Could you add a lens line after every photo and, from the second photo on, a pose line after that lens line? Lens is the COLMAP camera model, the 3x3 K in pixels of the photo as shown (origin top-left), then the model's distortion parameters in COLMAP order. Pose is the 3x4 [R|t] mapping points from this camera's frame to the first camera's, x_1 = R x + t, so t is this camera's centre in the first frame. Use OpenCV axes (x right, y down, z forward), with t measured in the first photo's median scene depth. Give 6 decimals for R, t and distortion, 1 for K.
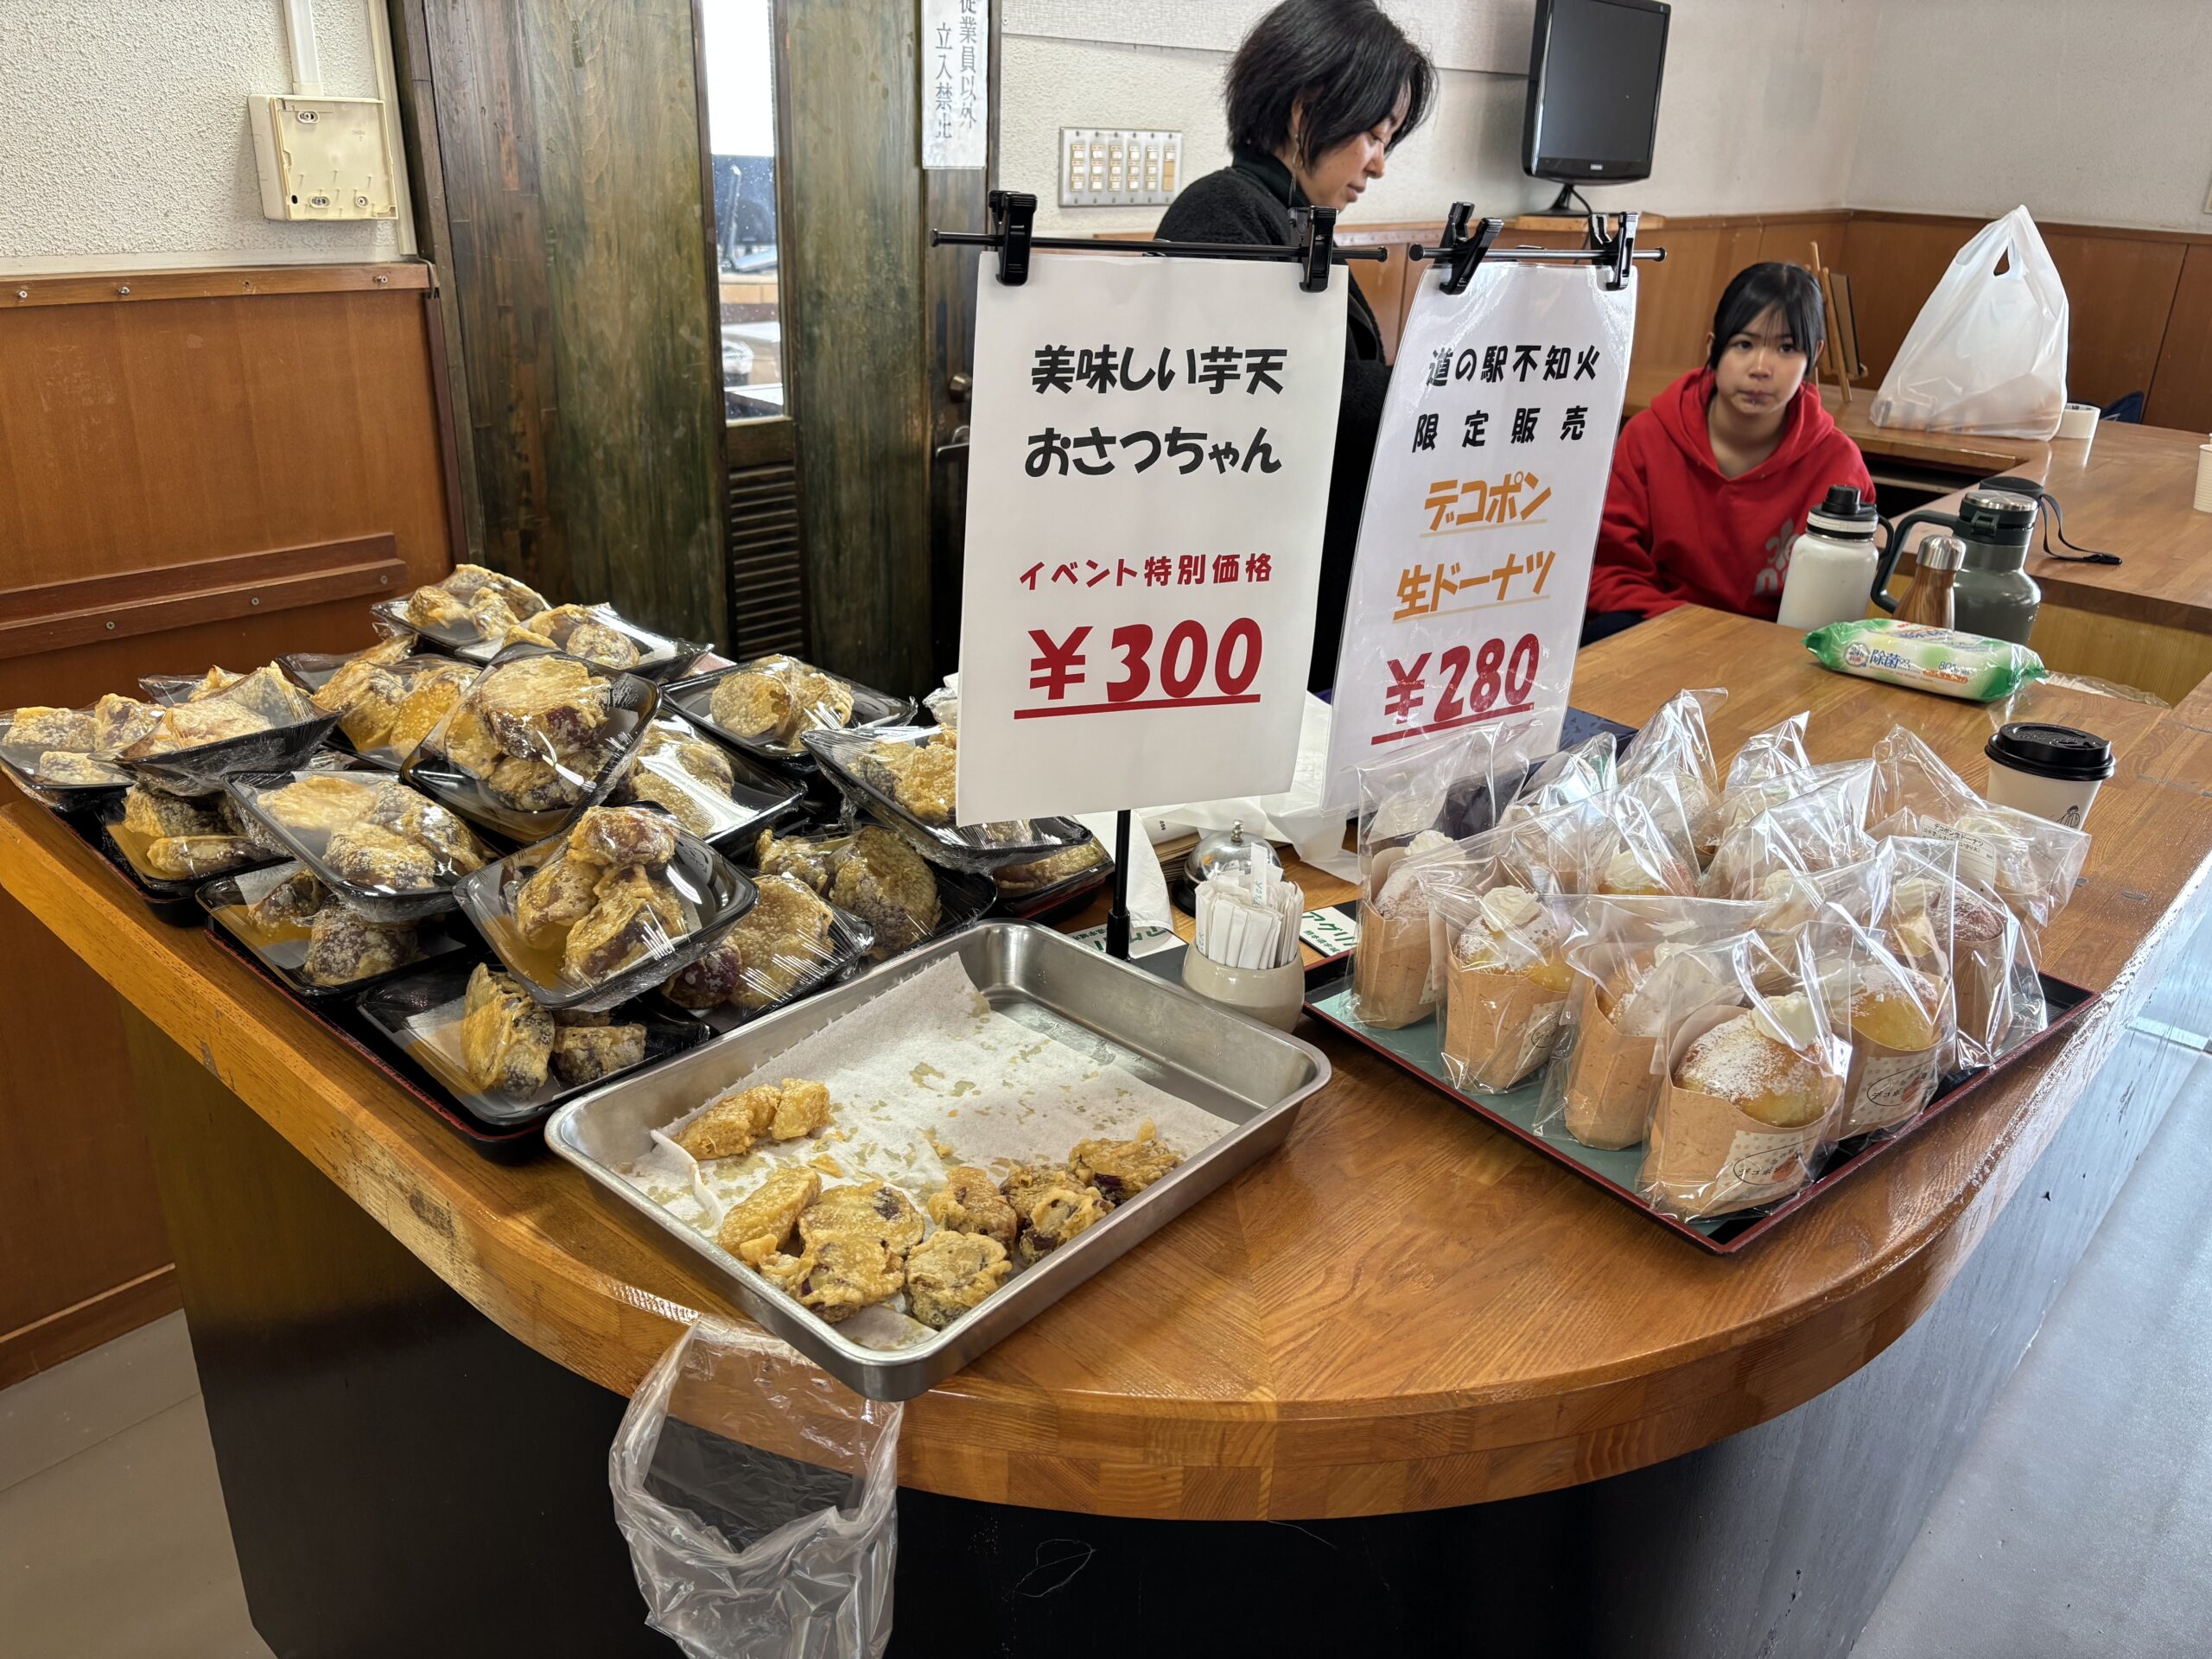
lens RADIAL K [[1651.6, 0, 1106.0], [0, 1651.6, 829.5], [0, 0, 1]] dist [0.046950, -0.041338]
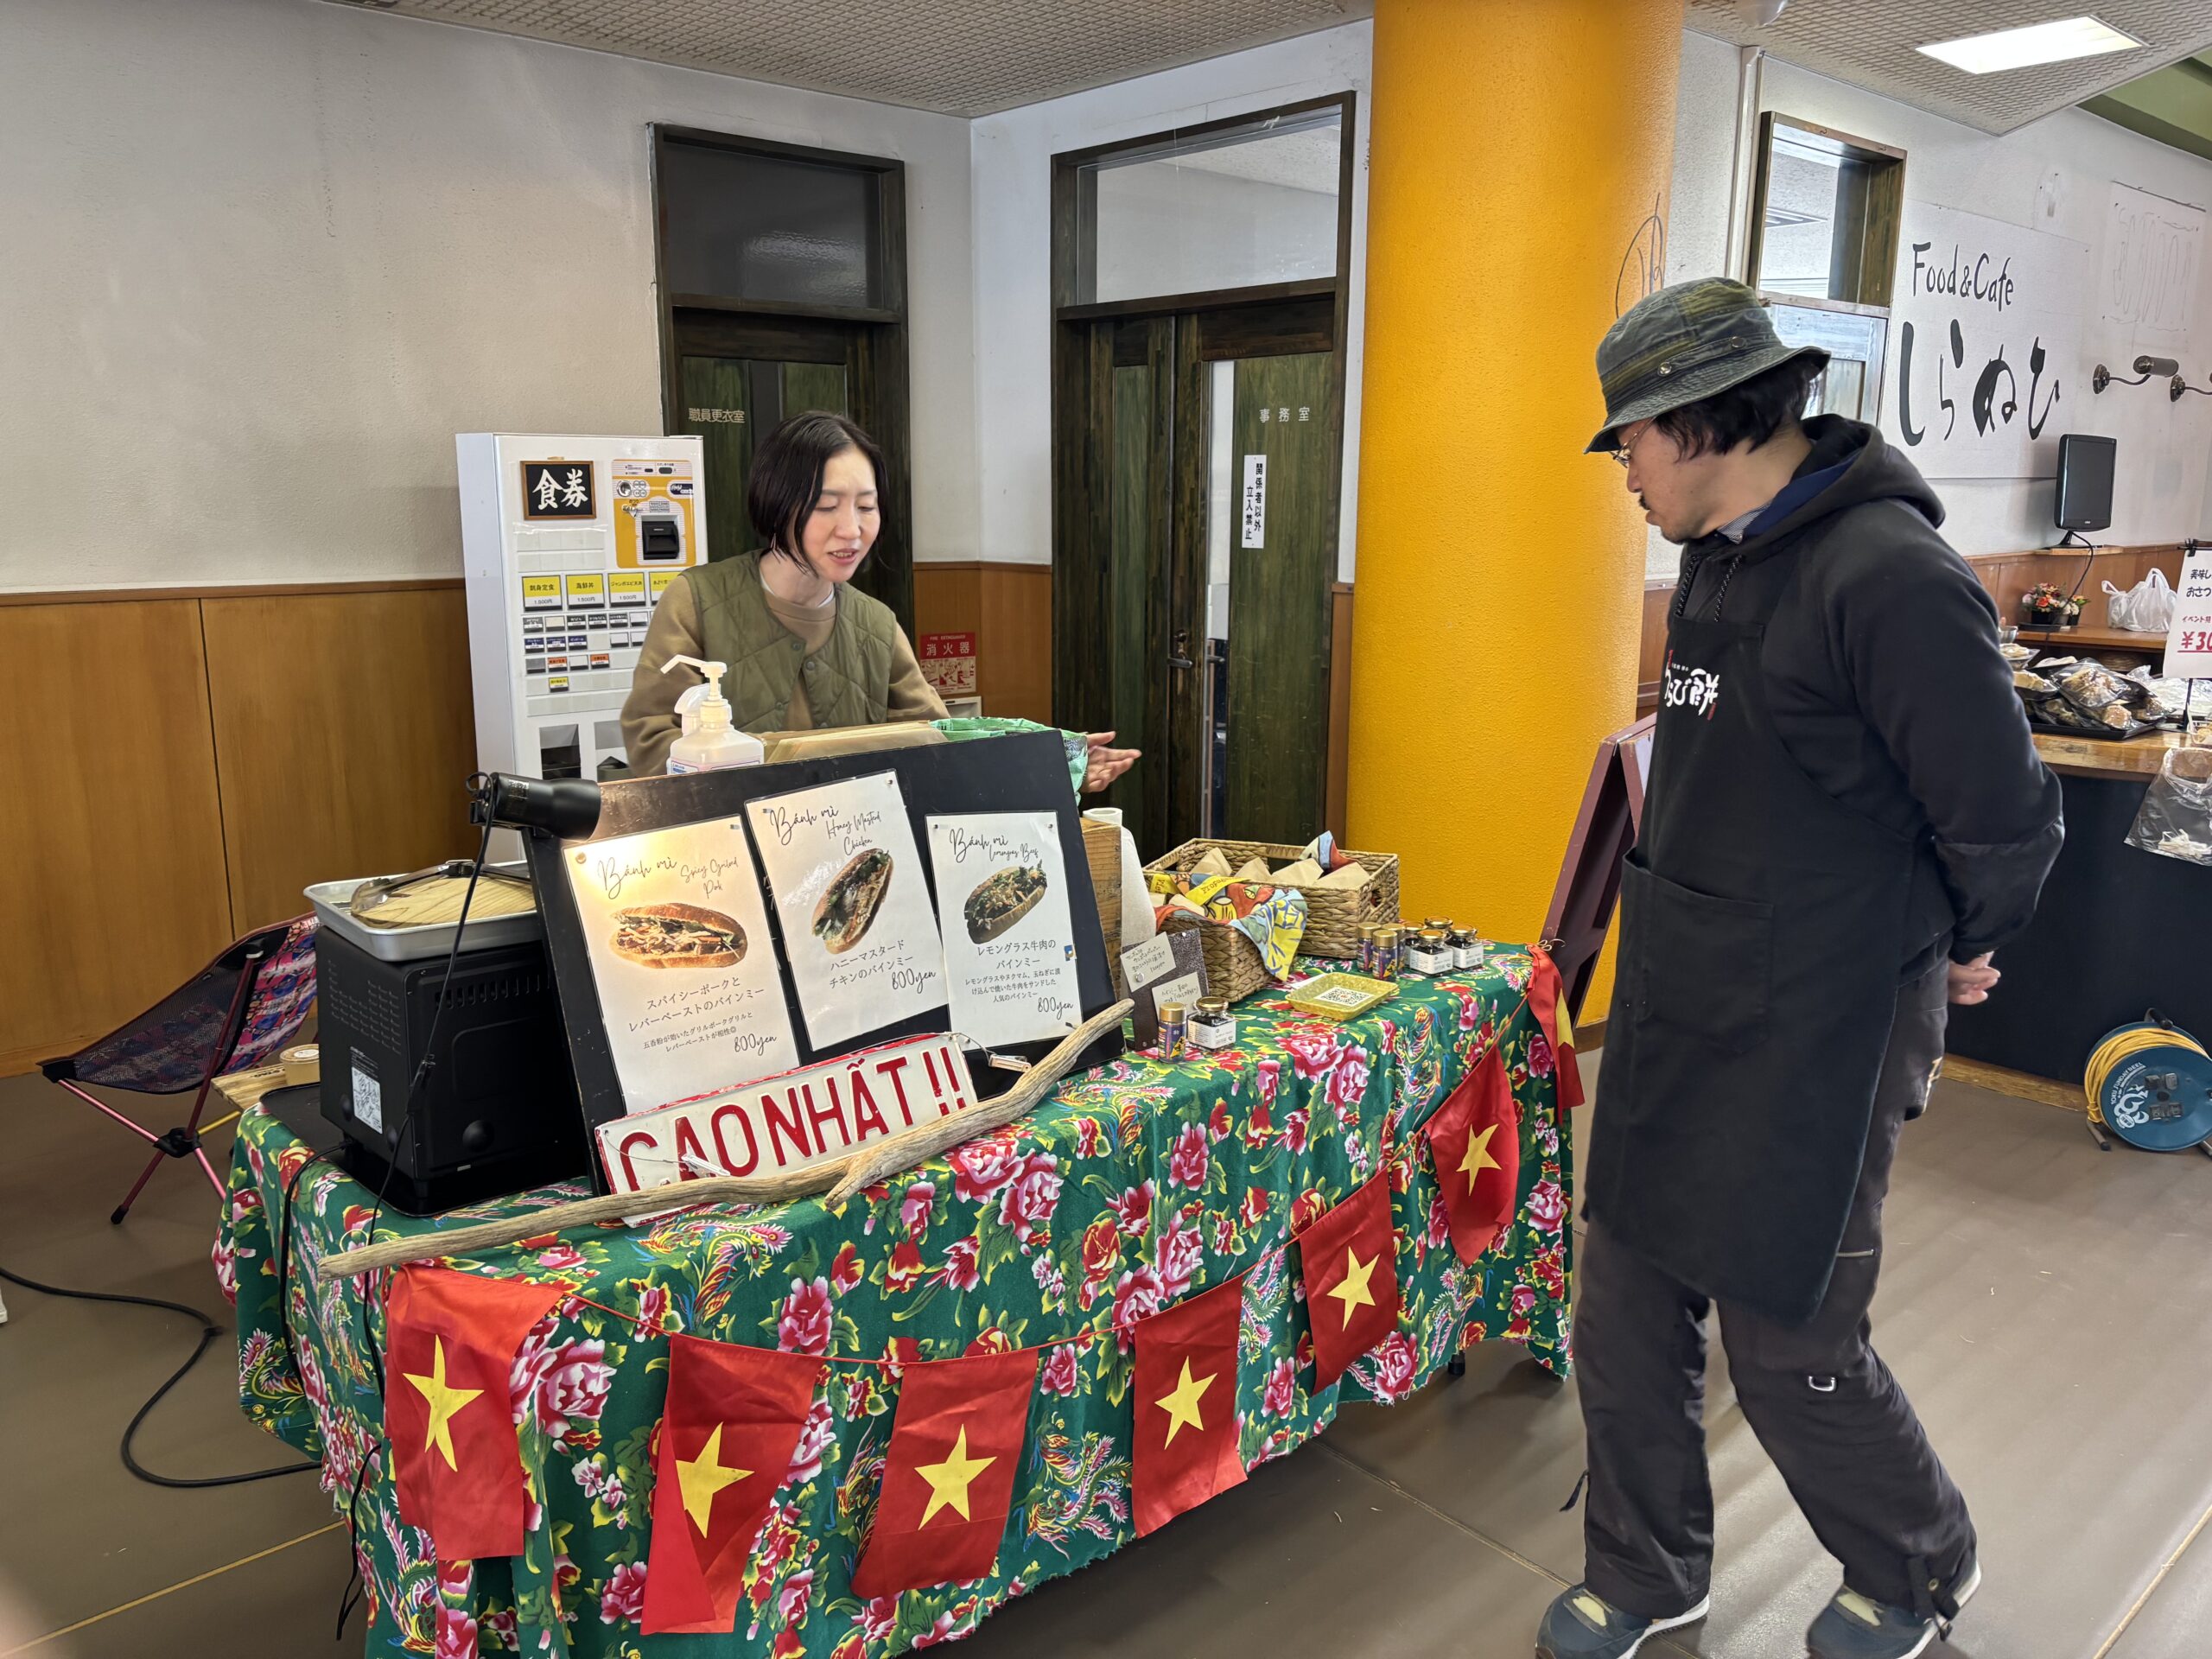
lens RADIAL K [[1651.6, 0, 1106.0], [0, 1651.6, 829.5], [0, 0, 1]] dist [0.046950, -0.041338]
pose [[0.993484, -0.010528, -0.113485, -0.579199], [-0.012231, 0.980126, -0.198000, 0.317763], [0.113314, 0.198098, 0.973610, -0.862071]]
